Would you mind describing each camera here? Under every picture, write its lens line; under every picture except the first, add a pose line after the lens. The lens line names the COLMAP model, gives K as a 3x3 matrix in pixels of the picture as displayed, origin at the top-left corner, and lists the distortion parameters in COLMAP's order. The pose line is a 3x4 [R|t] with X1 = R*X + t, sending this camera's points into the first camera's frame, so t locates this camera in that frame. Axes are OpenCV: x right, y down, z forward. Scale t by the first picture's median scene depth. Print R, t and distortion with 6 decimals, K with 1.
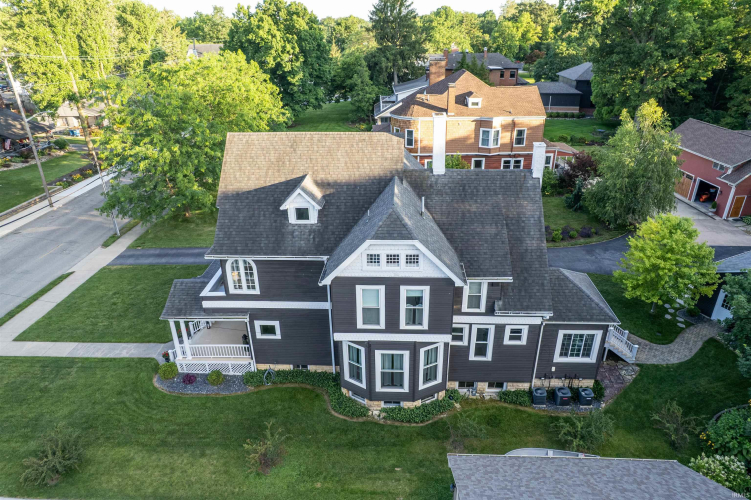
lens RADIAL K [[476.6, 0, 375.5], [0, 476.6, 250.0], [0, 0, 1]] dist [-0.002996, 0.001312]
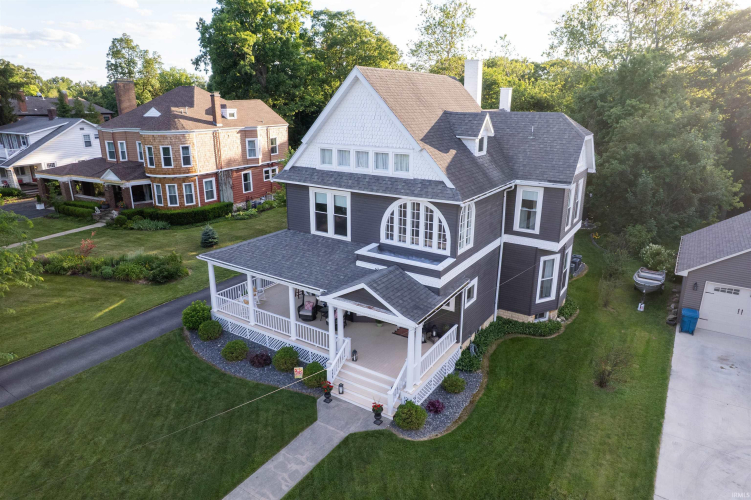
lens RADIAL K [[476.6, 0, 375.5], [0, 476.6, 250.0], [0, 0, 1]] dist [-0.002996, 0.001312]
pose [[0.505527, -0.256059, 0.823939, -0.483434], [0.380247, 0.923328, 0.053647, -0.001493], [-0.774503, 0.286180, 0.564133, 0.317932]]
